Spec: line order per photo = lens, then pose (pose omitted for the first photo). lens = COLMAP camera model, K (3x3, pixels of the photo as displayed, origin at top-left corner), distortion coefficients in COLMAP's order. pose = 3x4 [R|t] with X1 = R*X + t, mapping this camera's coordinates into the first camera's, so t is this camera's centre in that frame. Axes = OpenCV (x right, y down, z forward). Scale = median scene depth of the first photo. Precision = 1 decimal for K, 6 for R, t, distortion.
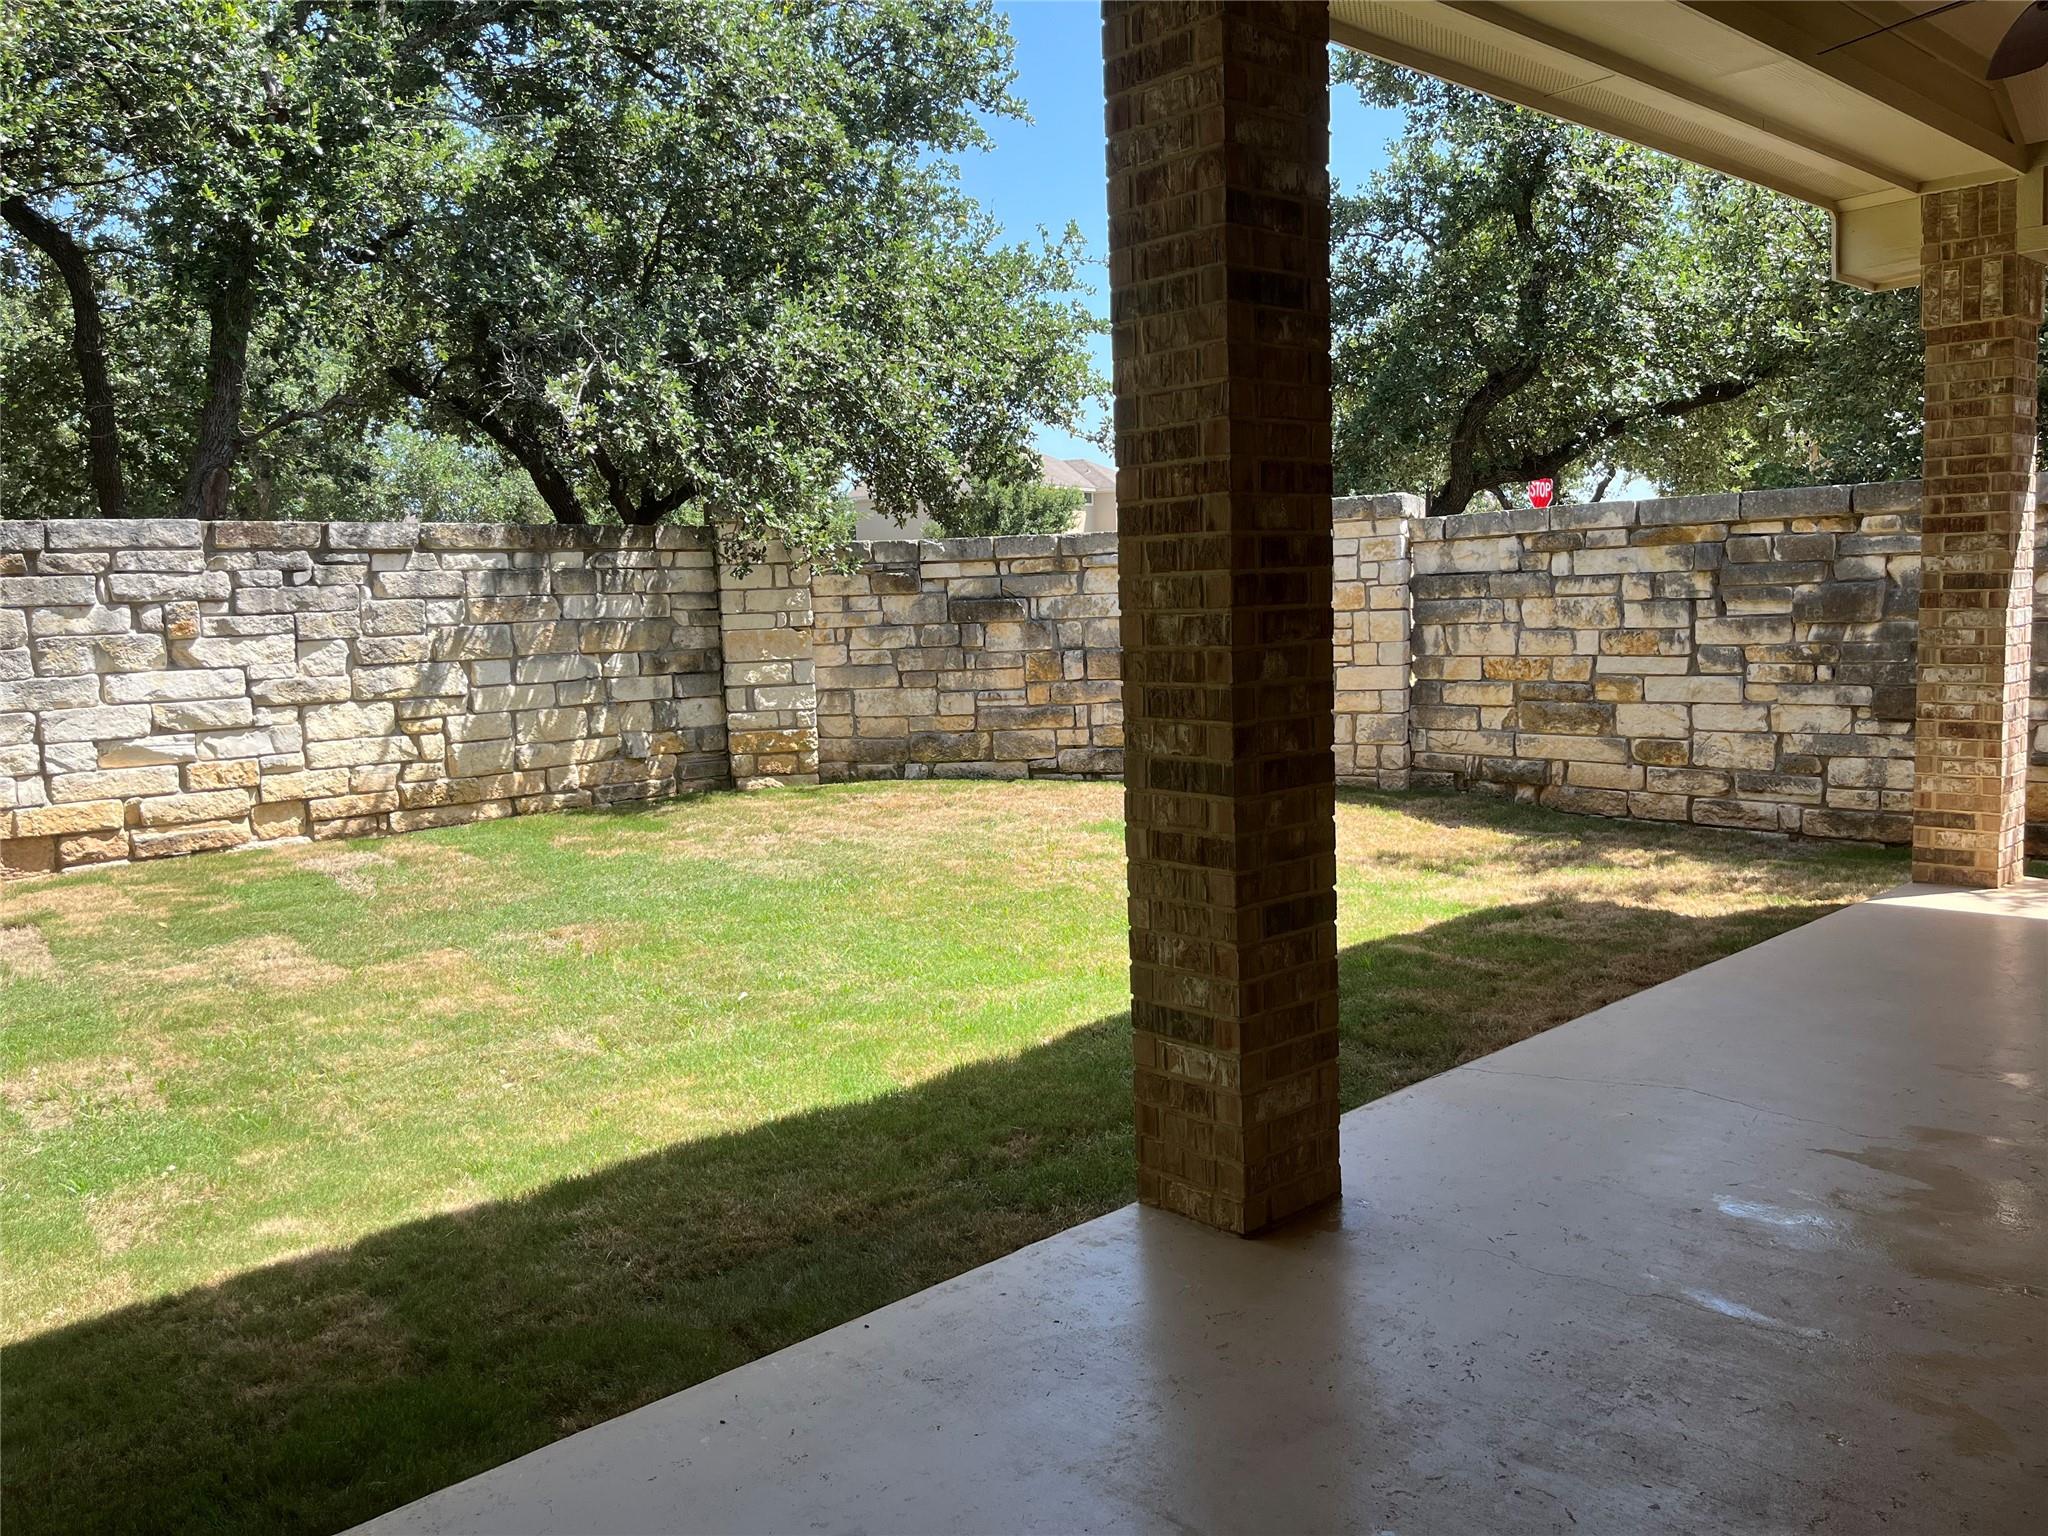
lens RADIAL K [[1532.9, 0, 1018.5], [0, 1532.9, 777.1], [0, 0, 1]] dist [0.092730, -0.129515]
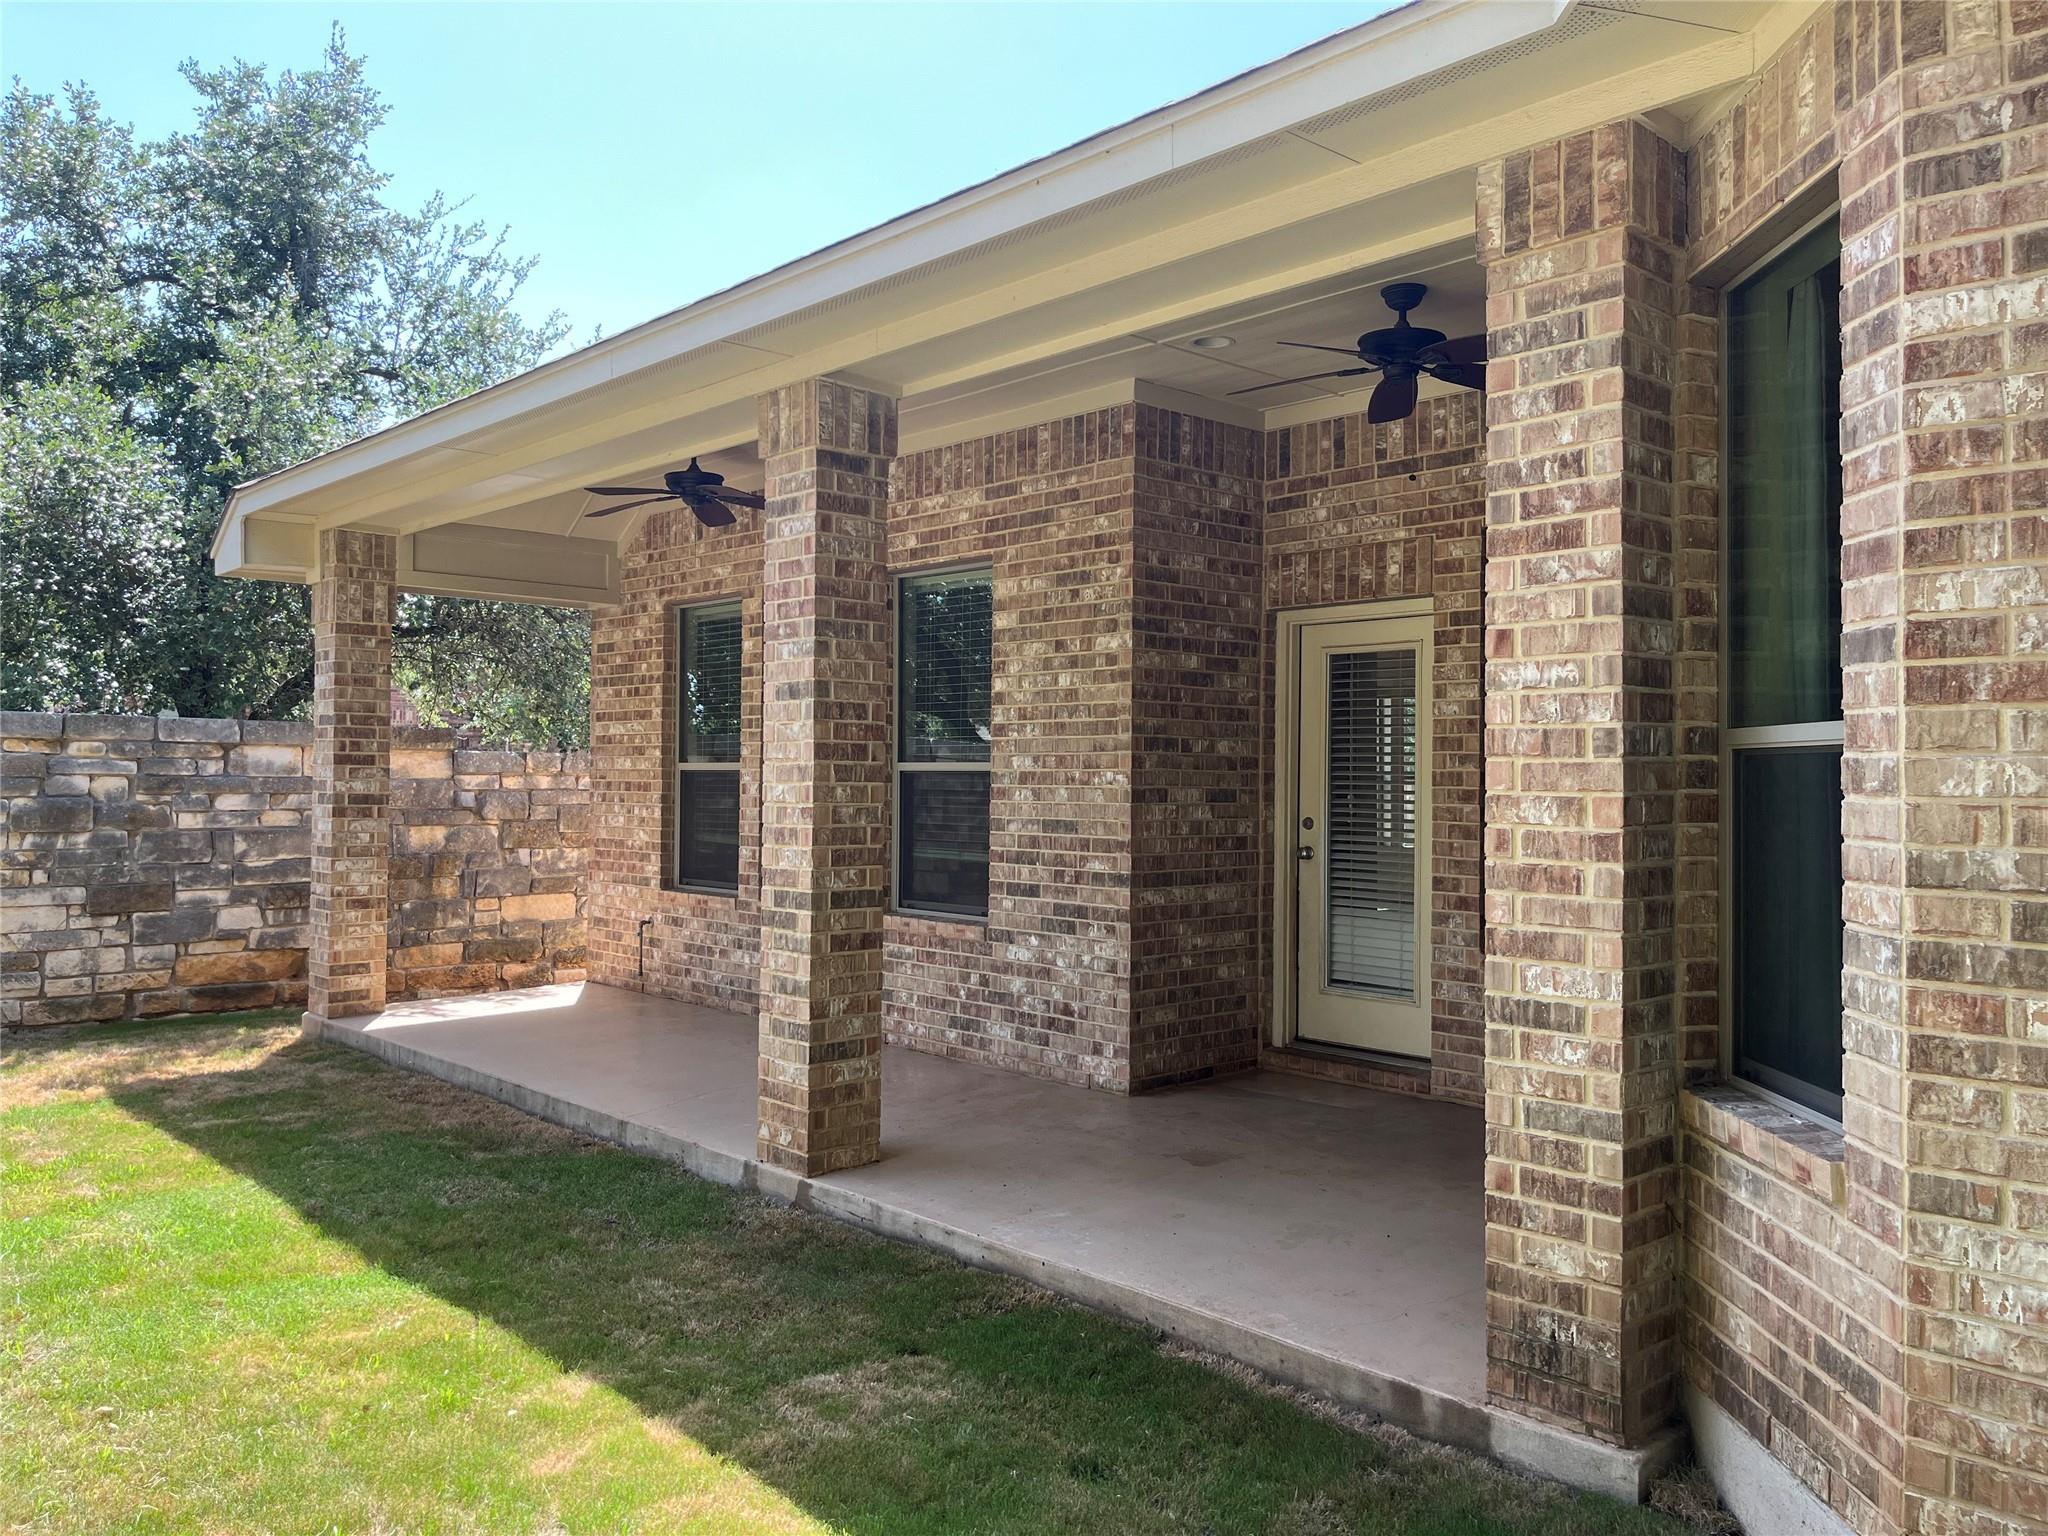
lens RADIAL K [[1532.9, 0, 1018.5], [0, 1532.9, 777.1], [0, 0, 1]] dist [0.092730, -0.129515]
pose [[-0.006940, 0.039617, 0.999191, -0.624518], [0.108408, 0.993356, -0.038633, -0.019293], [-0.994082, 0.108052, -0.011189, 0.313640]]
